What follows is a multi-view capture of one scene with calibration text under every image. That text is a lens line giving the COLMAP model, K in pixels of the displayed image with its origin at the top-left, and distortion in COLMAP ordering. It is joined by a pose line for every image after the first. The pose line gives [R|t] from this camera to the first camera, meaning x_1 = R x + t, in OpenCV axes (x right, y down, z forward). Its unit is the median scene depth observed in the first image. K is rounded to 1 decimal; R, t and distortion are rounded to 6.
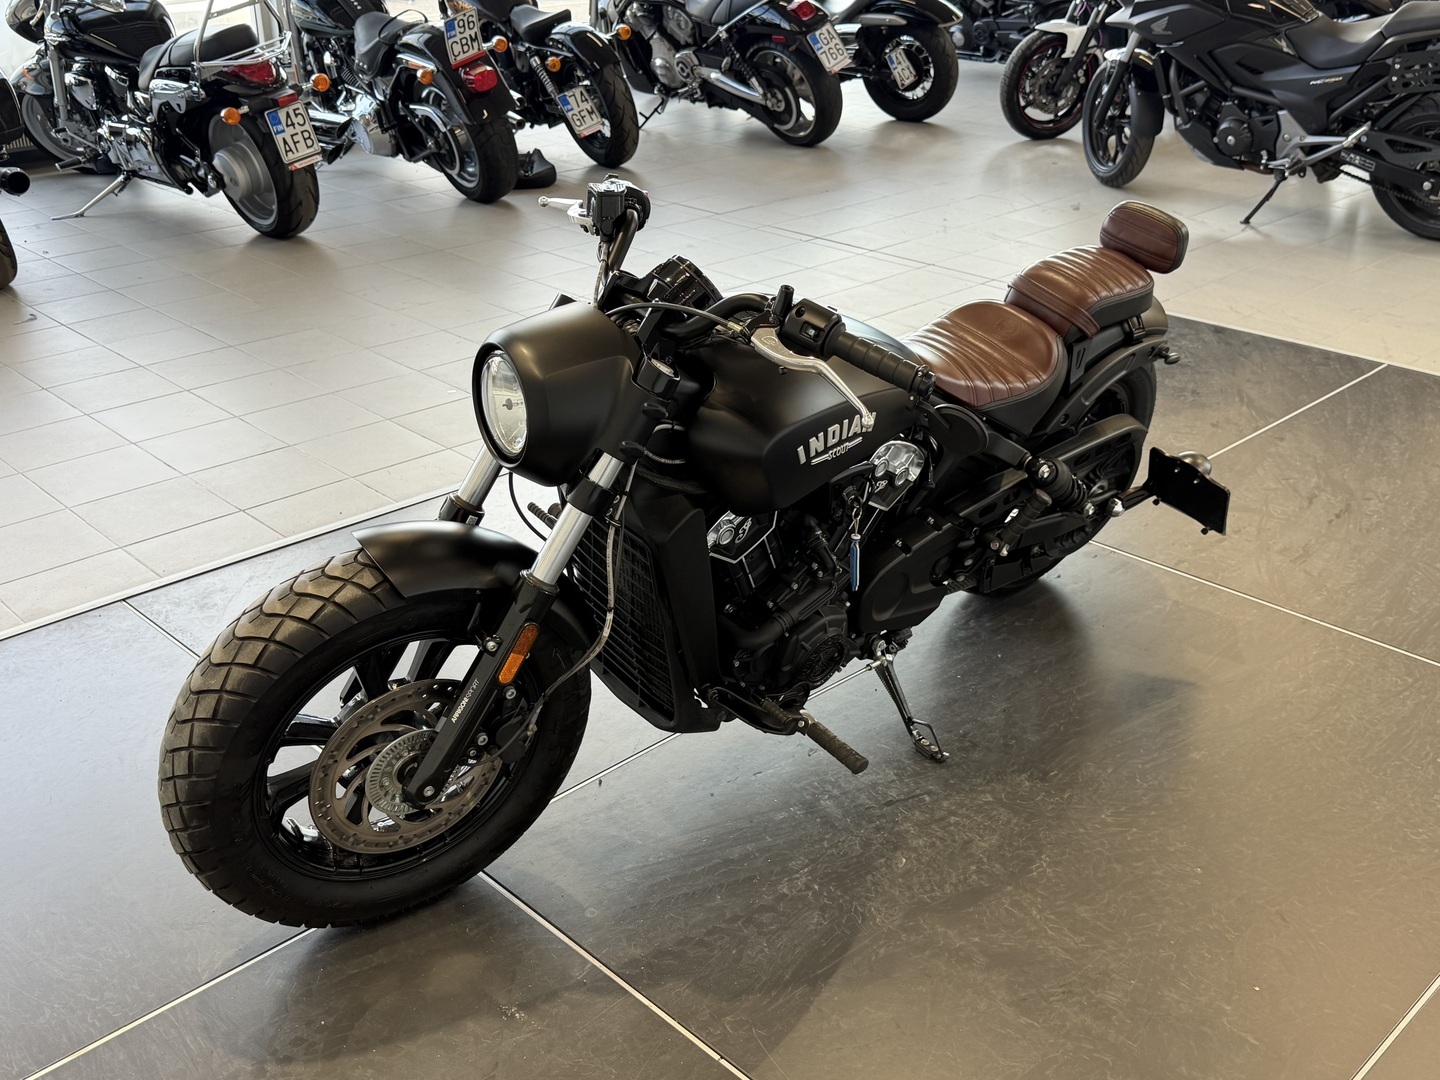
lens RADIAL K [[1435.8, 0, 712.5], [0, 1435.8, 538.0], [0, 0, 1]] dist [0.083403, 0.000000]
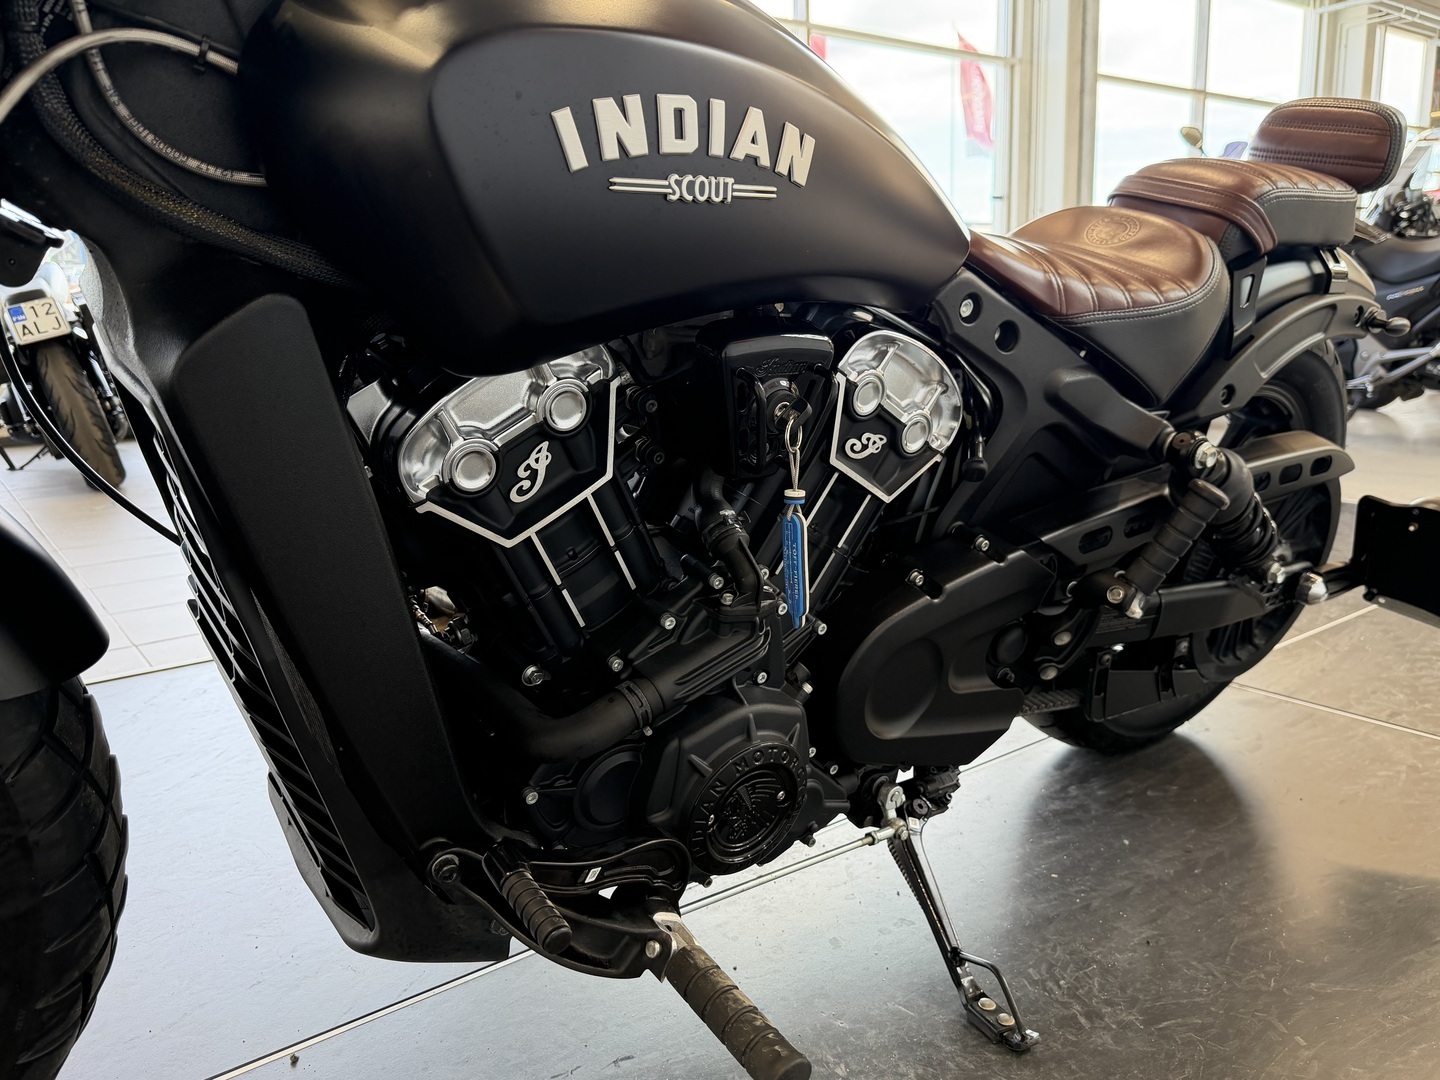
lens RADIAL K [[1093.0, 0, 724.0], [0, 1093.0, 540.4], [0, 0, 1]] dist [0.028027, -0.046842]
pose [[0.993360, -0.001199, -0.115039, 0.102101], [-0.025584, 0.972605, -0.231050, 0.078009], [0.112165, 0.232459, 0.966117, 0.598246]]
